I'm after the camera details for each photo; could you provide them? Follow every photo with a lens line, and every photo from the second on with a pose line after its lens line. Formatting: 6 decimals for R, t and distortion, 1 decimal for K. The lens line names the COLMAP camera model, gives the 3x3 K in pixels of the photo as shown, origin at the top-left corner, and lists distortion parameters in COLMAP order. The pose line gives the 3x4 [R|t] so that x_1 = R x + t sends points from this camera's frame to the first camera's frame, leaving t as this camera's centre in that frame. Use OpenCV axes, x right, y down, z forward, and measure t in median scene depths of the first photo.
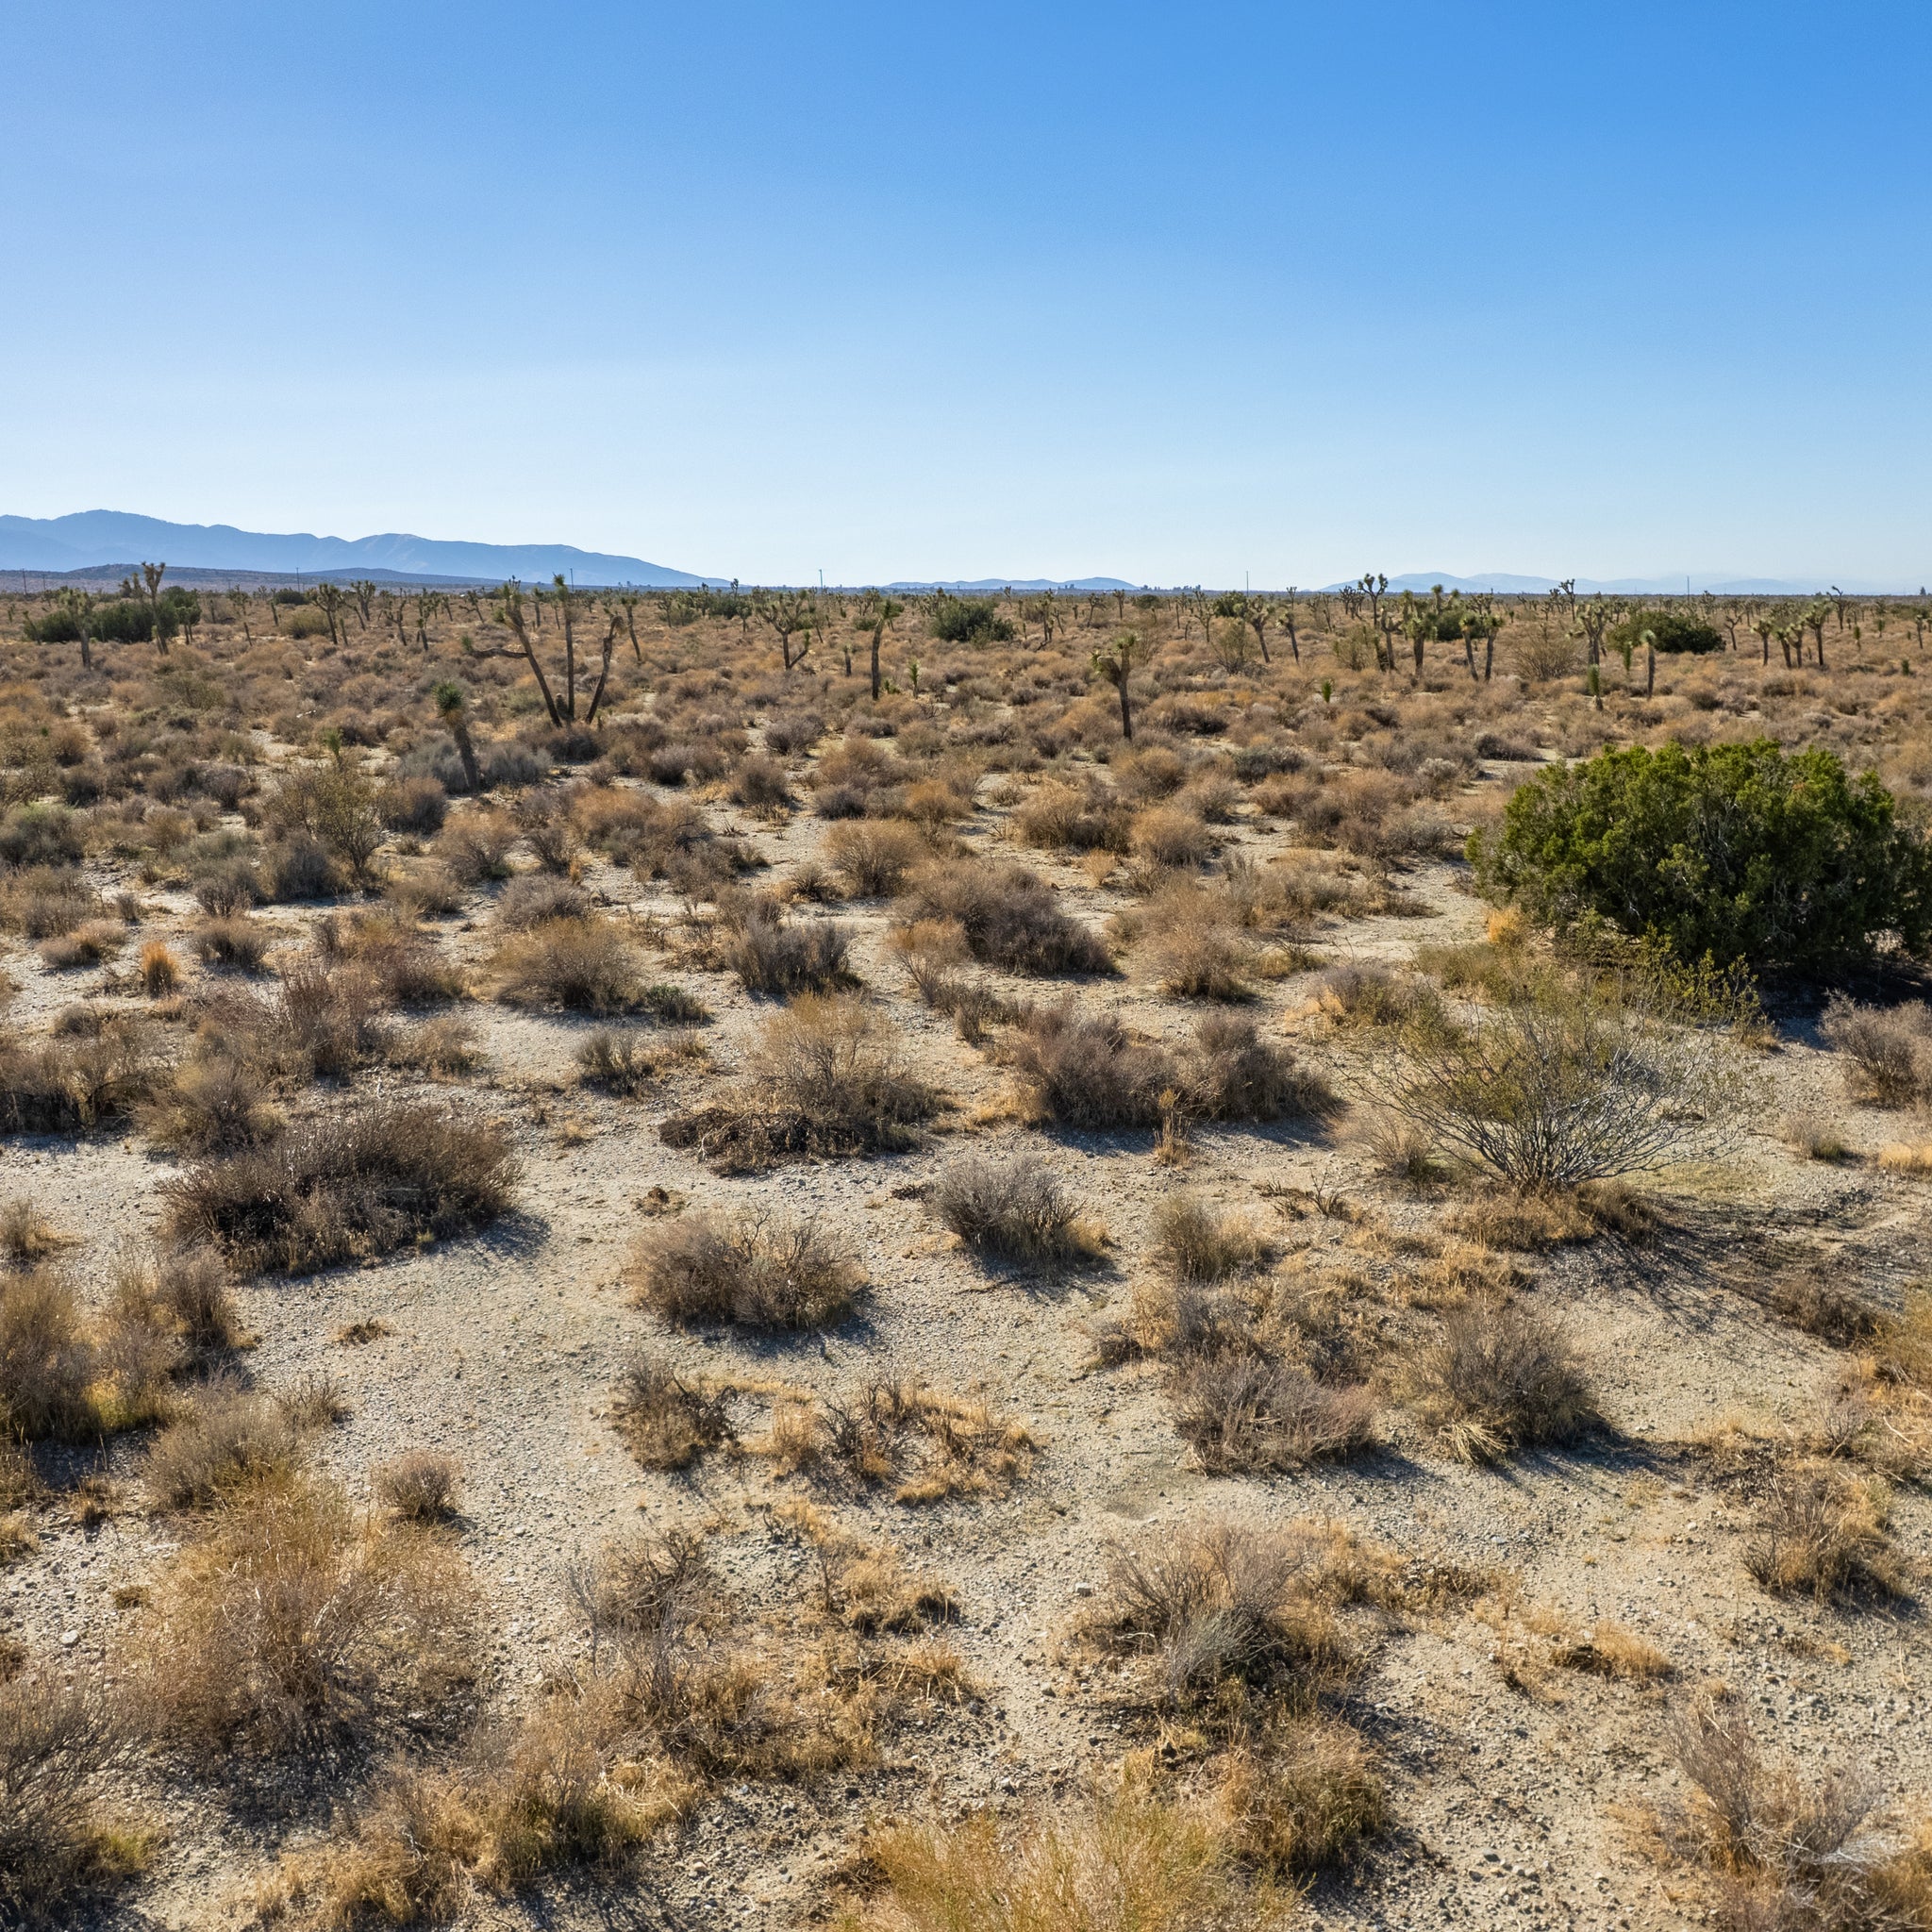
lens RADIAL K [[1987.7, 0, 918.1], [0, 1987.7, 1021.1], [0, 0, 1]] dist [-0.050686, -0.016587]
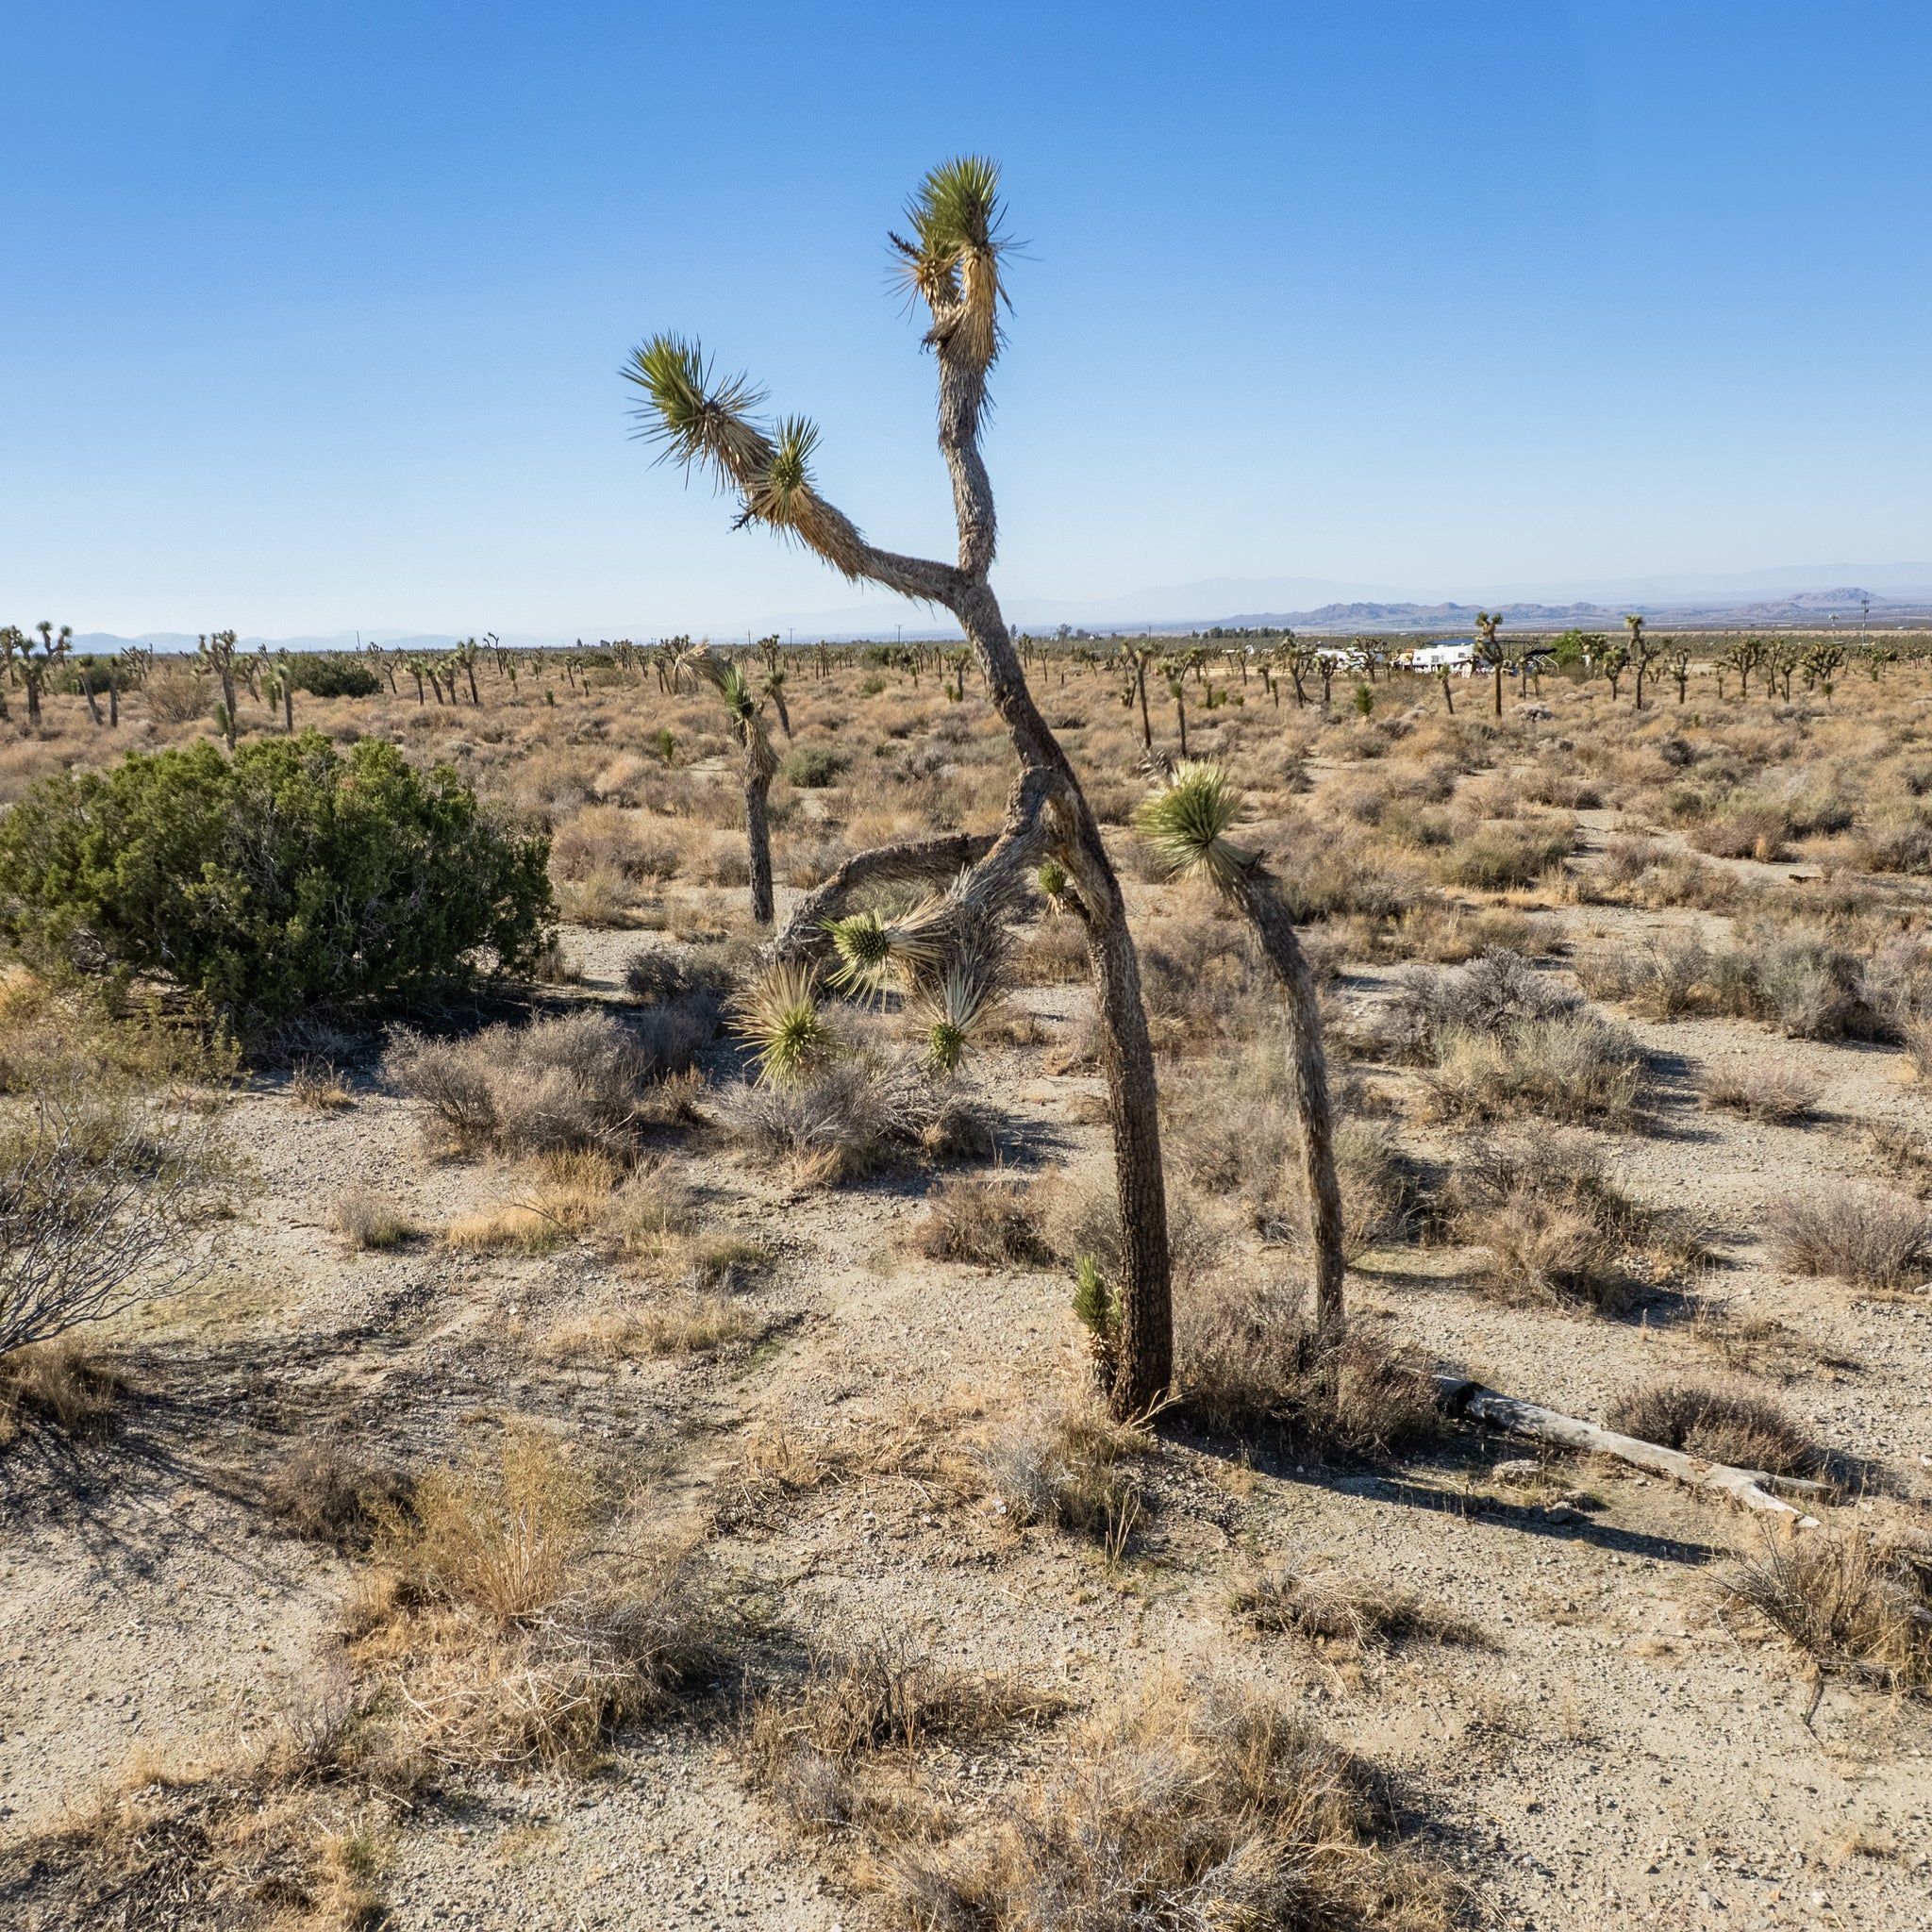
lens RADIAL K [[1987.7, 0, 918.1], [0, 1987.7, 1021.1], [0, 0, 1]] dist [-0.050686, -0.016587]
pose [[0.810089, -0.113601, 0.575196, 0.203237], [0.133104, 0.991067, 0.008275, 0.005475], [-0.570998, 0.069857, 0.817974, 0.258460]]
